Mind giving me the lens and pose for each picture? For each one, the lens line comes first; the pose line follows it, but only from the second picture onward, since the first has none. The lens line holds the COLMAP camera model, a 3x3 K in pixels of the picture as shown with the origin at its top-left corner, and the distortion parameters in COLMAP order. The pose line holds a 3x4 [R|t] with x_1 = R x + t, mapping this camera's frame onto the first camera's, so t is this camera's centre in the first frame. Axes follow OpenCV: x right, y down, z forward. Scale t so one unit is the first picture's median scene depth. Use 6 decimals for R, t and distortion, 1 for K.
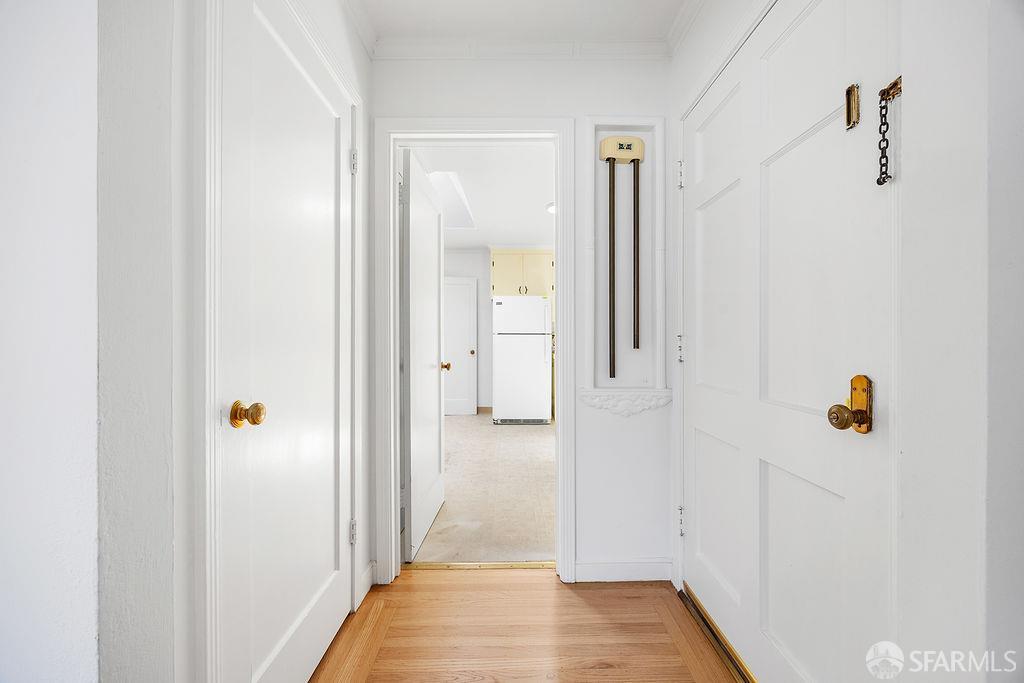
lens RADIAL K [[389.5, 0, 514.0], [0, 389.5, 339.2], [0, 0, 1]] dist [-0.004719, 0.000053]
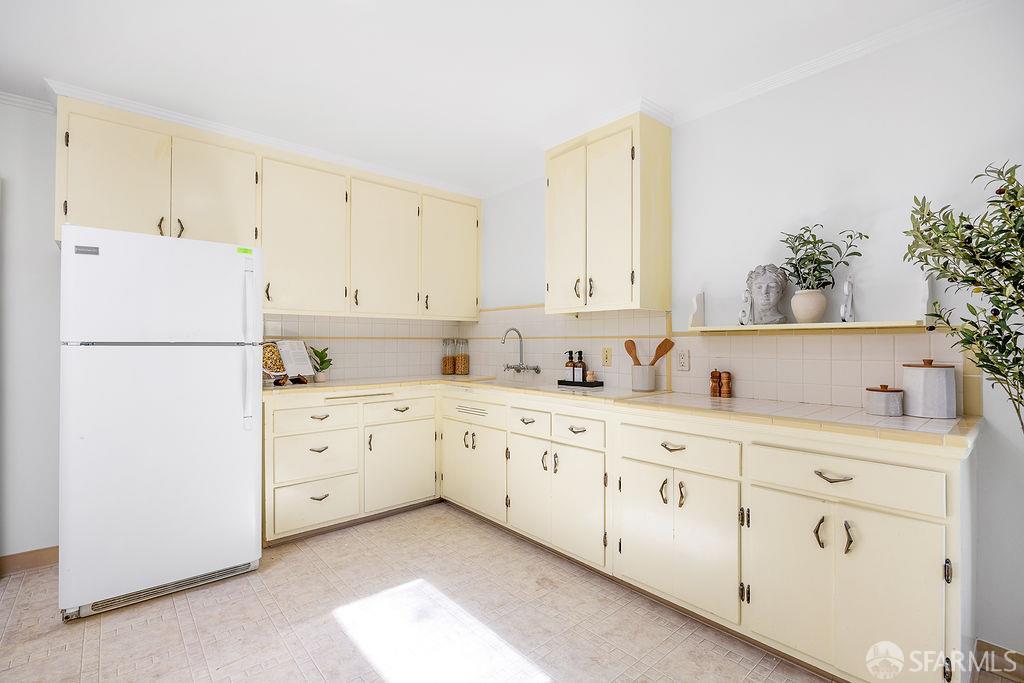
lens RADIAL K [[473.6, 0, 509.9], [0, 473.6, 338.5], [0, 0, 1]] dist [-0.023219, 0.000190]
pose [[0.760564, 0.005985, 0.649235, -0.020391], [0.002050, 0.999930, -0.011620, -0.012521], [-0.649259, 0.010169, 0.760499, 0.468013]]
